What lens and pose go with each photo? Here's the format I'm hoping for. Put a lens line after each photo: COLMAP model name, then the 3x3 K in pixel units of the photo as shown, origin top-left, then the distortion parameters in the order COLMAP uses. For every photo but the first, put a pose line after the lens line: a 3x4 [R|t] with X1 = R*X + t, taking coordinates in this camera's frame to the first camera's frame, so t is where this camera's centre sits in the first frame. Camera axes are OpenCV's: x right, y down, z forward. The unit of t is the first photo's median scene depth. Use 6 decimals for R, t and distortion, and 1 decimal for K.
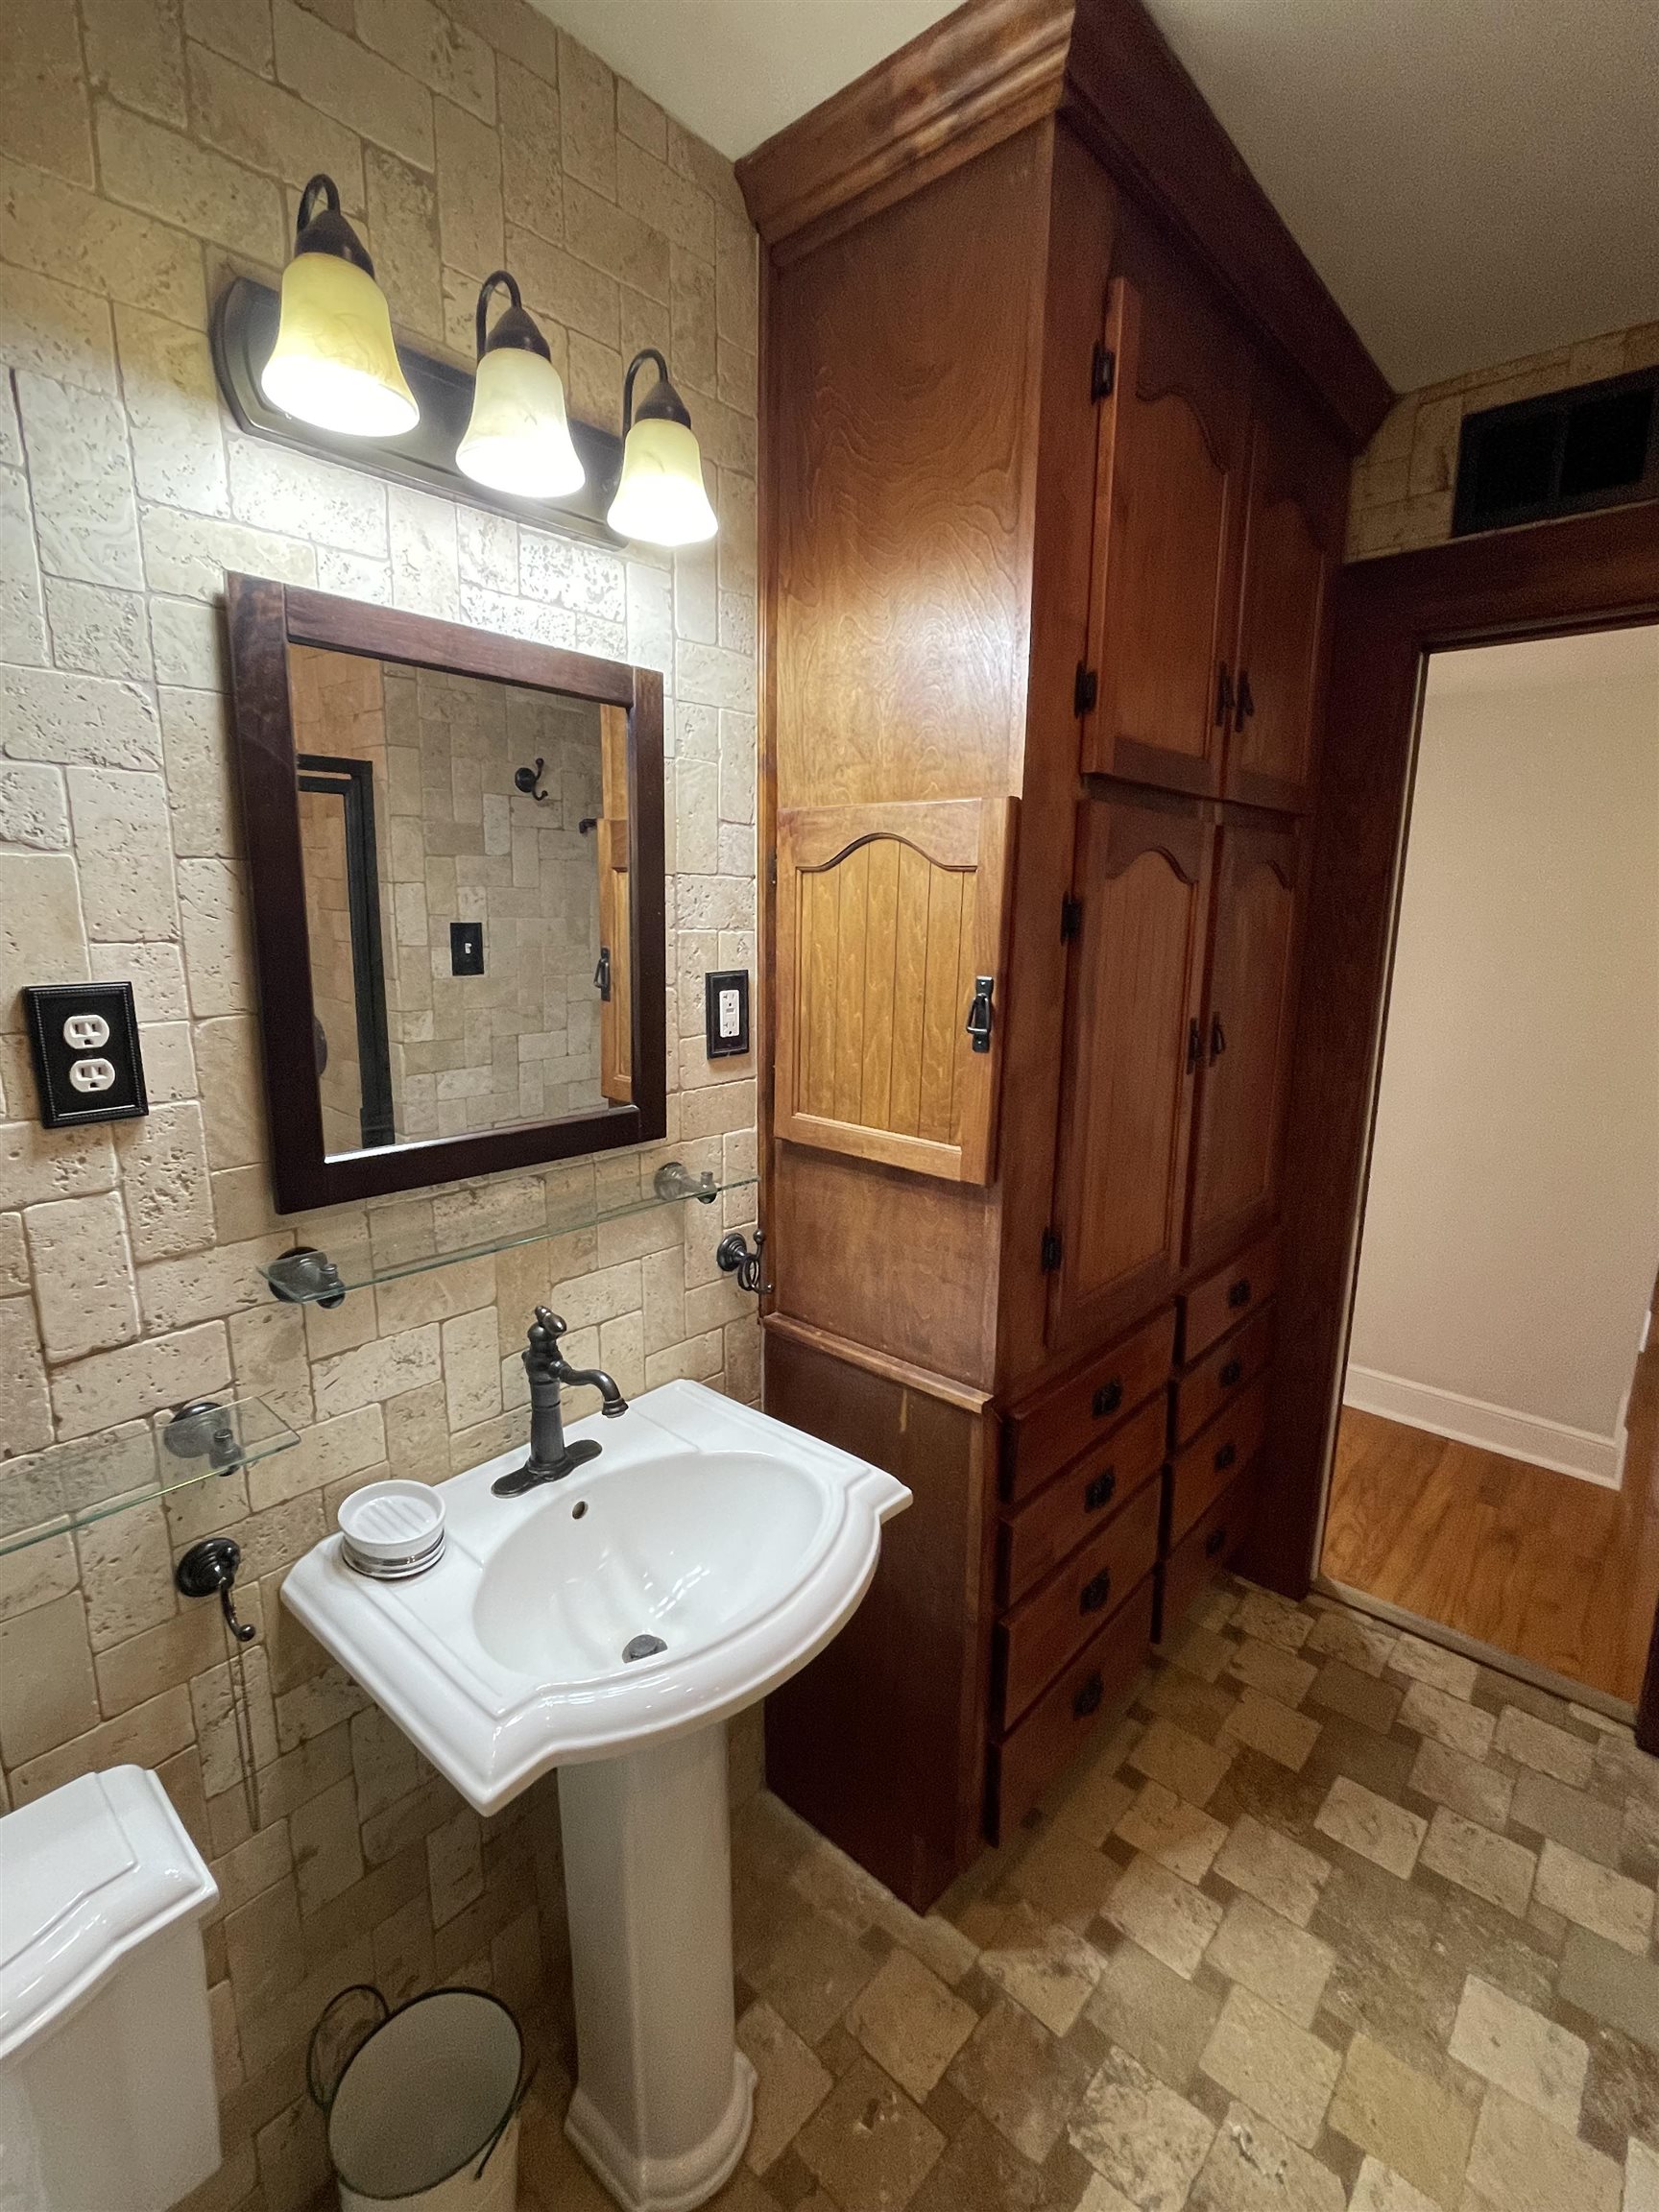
lens RADIAL K [[1004.2, 0, 826.6], [0, 1004.2, 1101.3], [0, 0, 1]] dist [-0.004725, 0.001091]
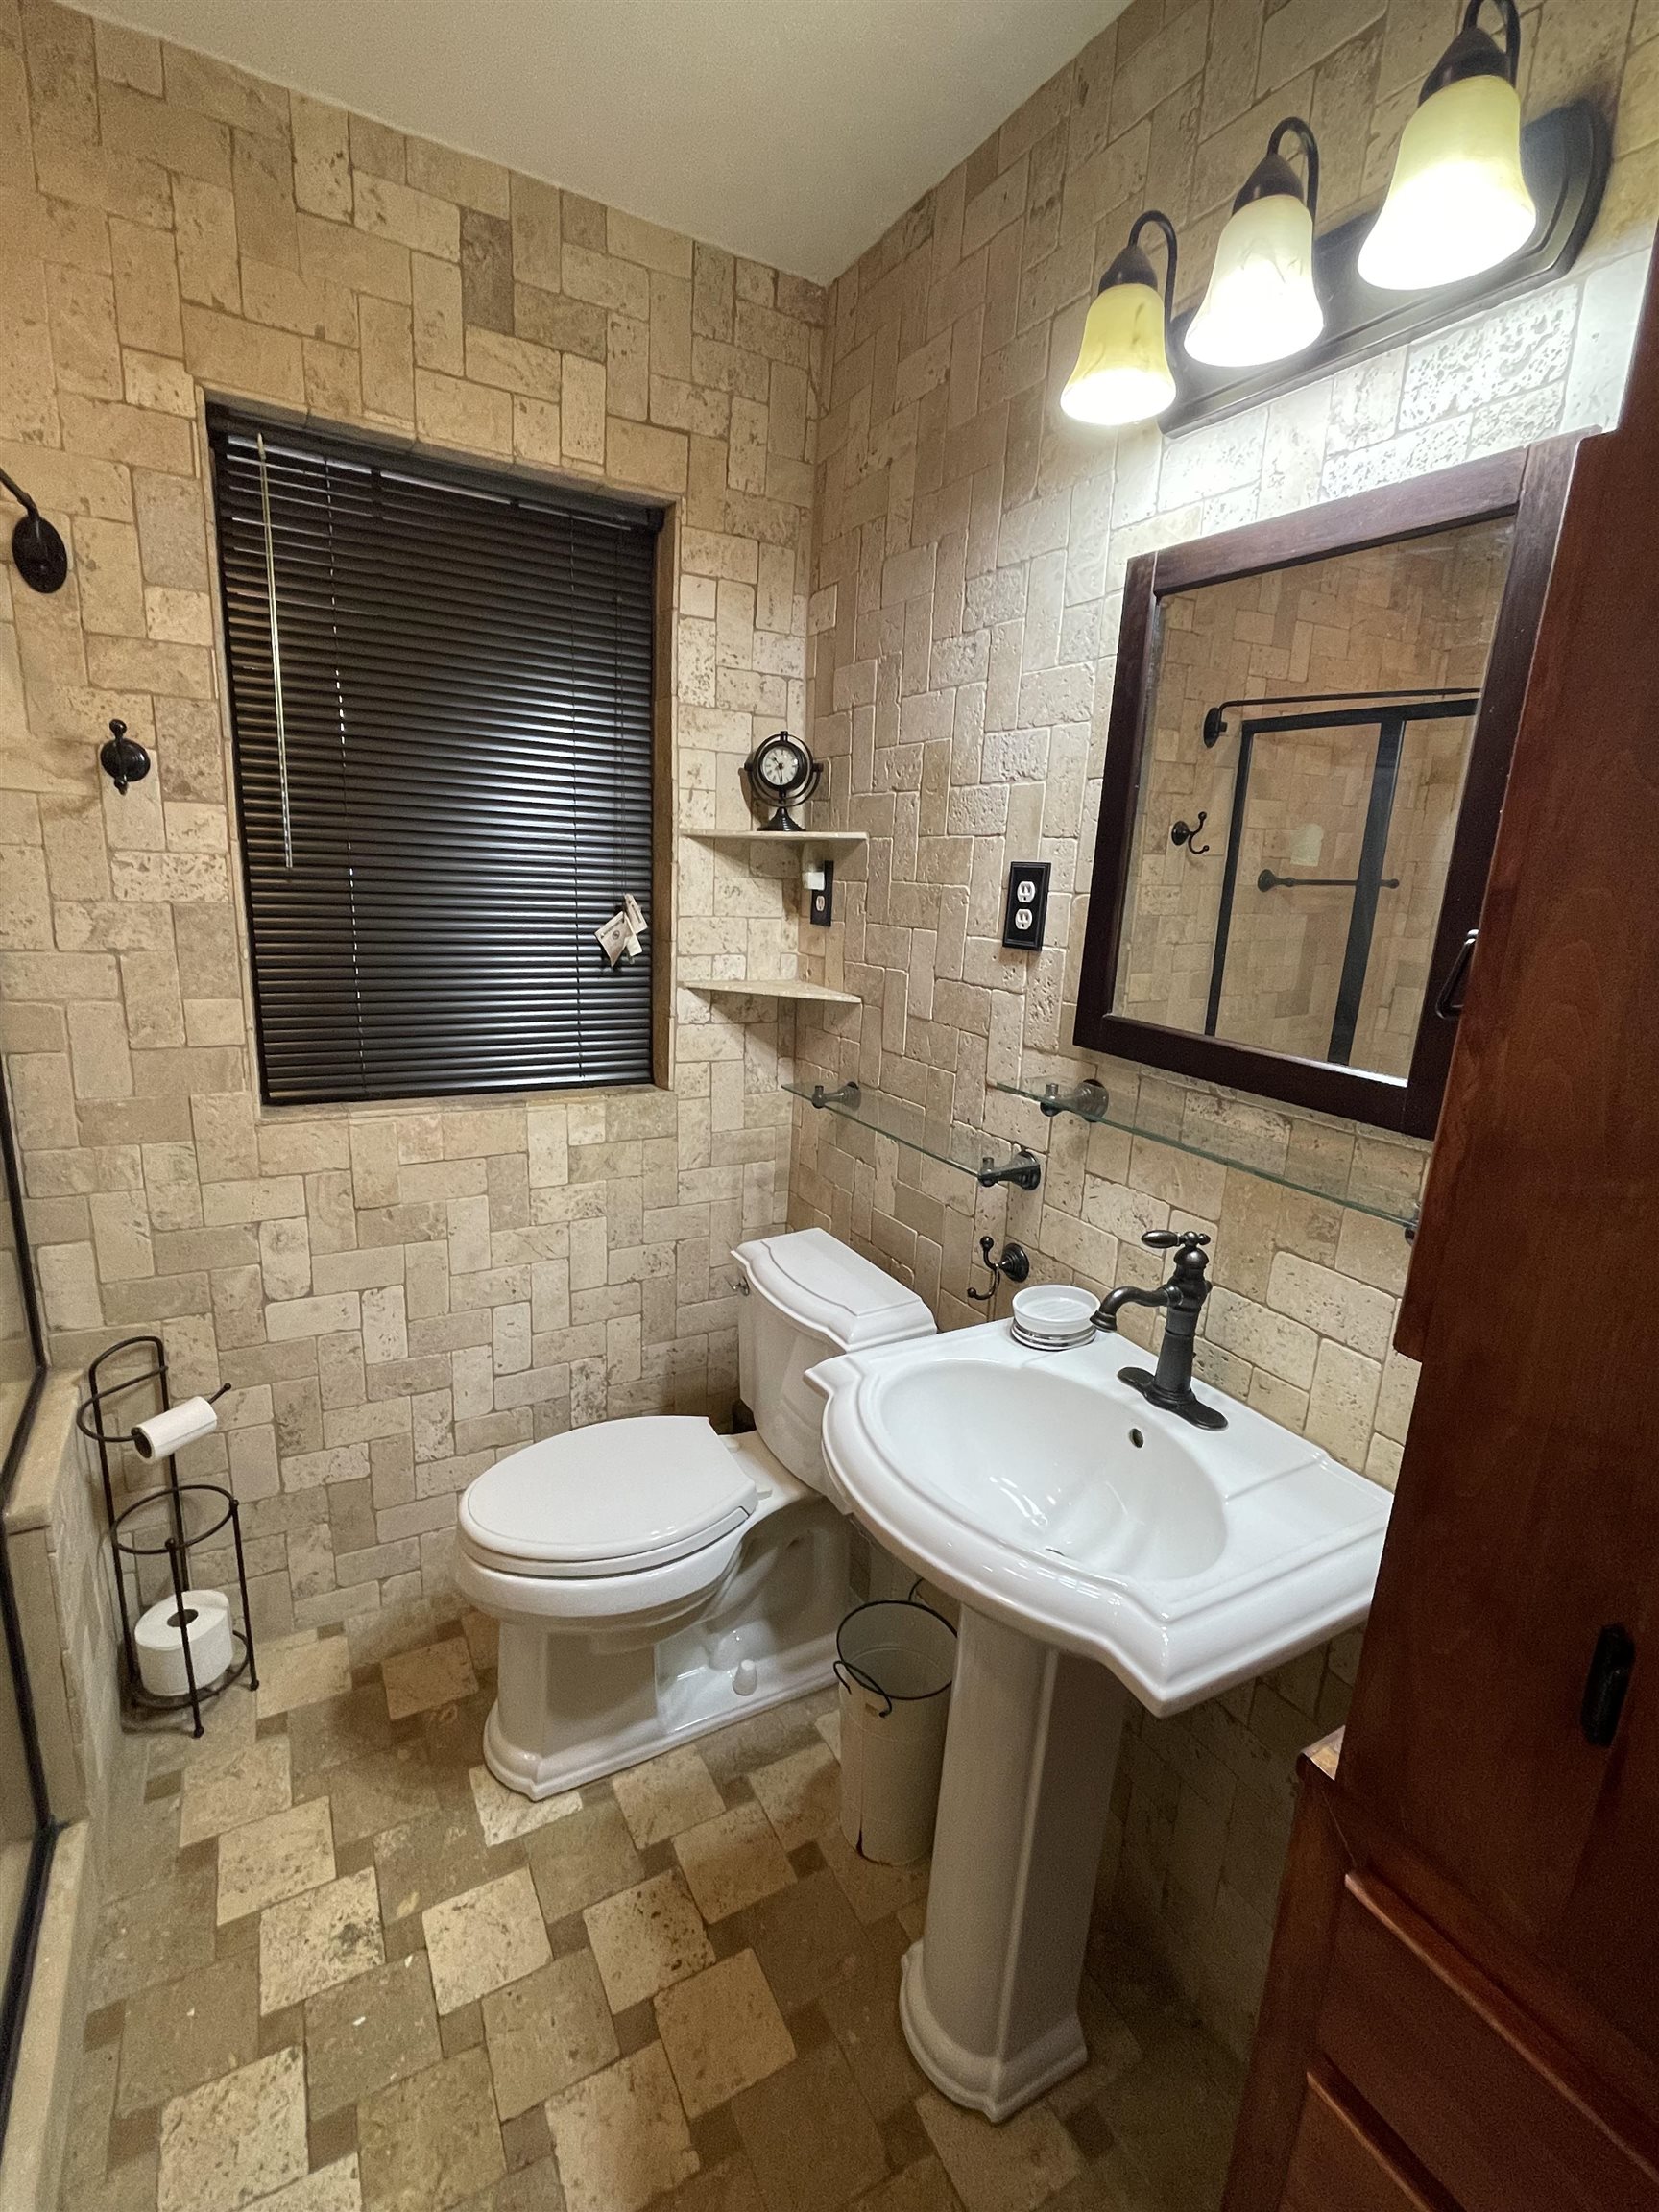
lens RADIAL K [[1004.2, 0, 822.5], [0, 1004.2, 1108.0], [0, 0, 1]] dist [-0.004725, 0.001091]
pose [[-0.323416, 0.197394, -0.925439, 0.802287], [-0.239758, 0.928992, 0.281940, -0.103331], [0.915379, 0.313066, -0.253124, 1.017348]]
